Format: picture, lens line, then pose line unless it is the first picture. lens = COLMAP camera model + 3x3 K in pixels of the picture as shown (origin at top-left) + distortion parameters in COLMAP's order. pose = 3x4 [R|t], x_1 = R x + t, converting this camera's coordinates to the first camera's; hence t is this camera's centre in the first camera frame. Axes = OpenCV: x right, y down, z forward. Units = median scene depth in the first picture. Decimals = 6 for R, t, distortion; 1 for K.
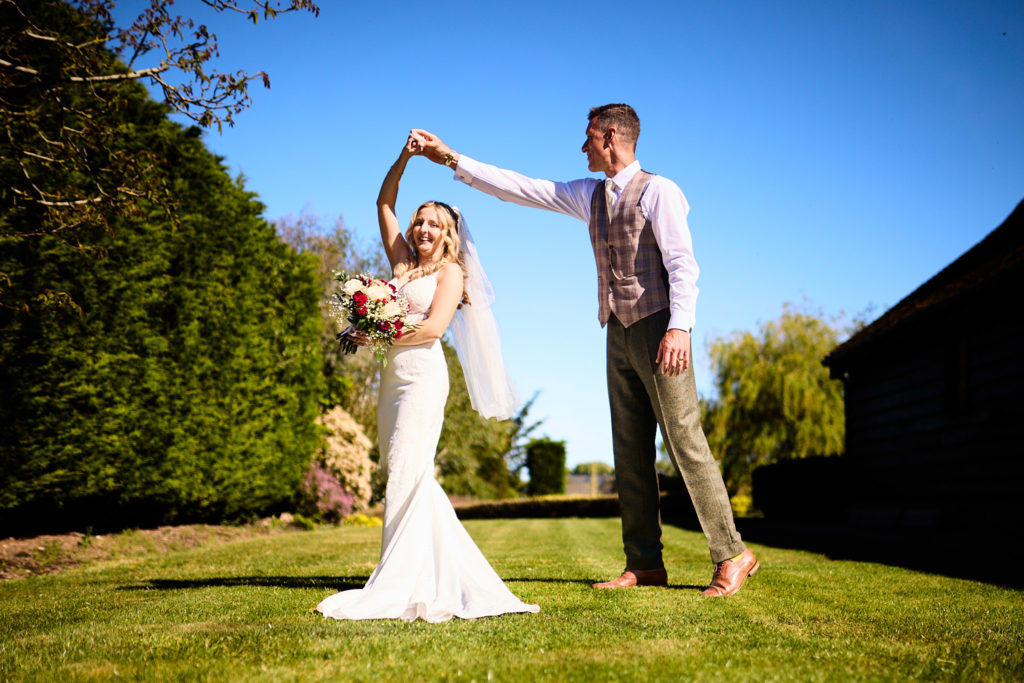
lens RADIAL K [[1671.2, 0, 512.0], [0, 1671.2, 341.5], [0, 0, 1]] dist [-0.009069, -0.002956]
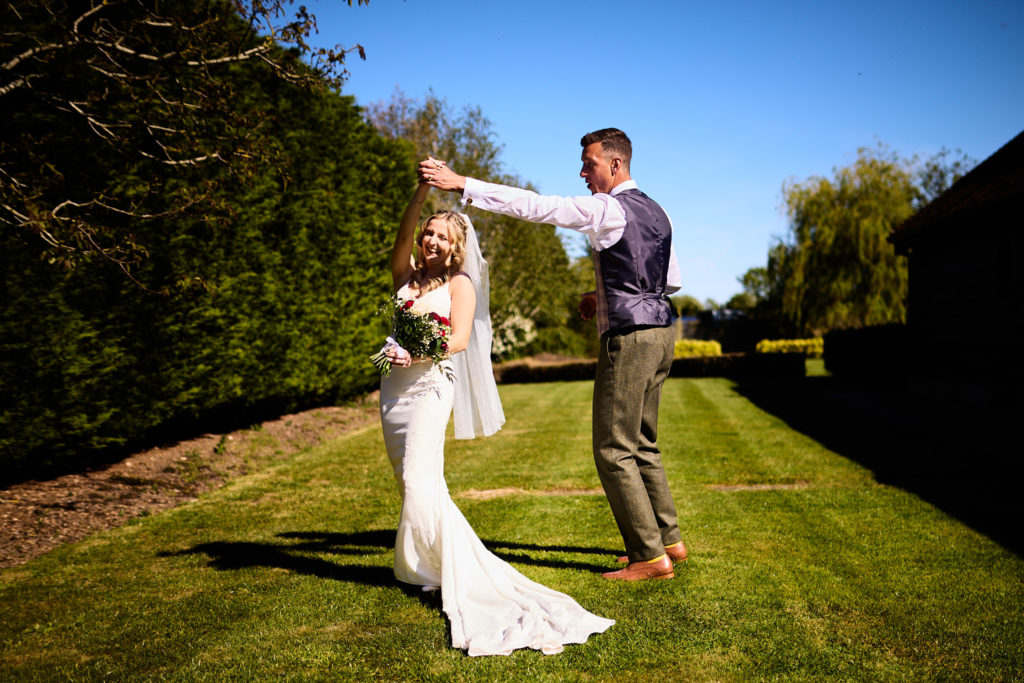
lens RADIAL K [[1671.2, 0, 512.0], [0, 1671.2, 341.5], [0, 0, 1]] dist [-0.009069, -0.002956]
pose [[0.997912, -0.025940, -0.059158, 0.008032], [0.034112, 0.989332, 0.141626, -0.081884], [0.054853, -0.143348, 0.988151, -0.075119]]
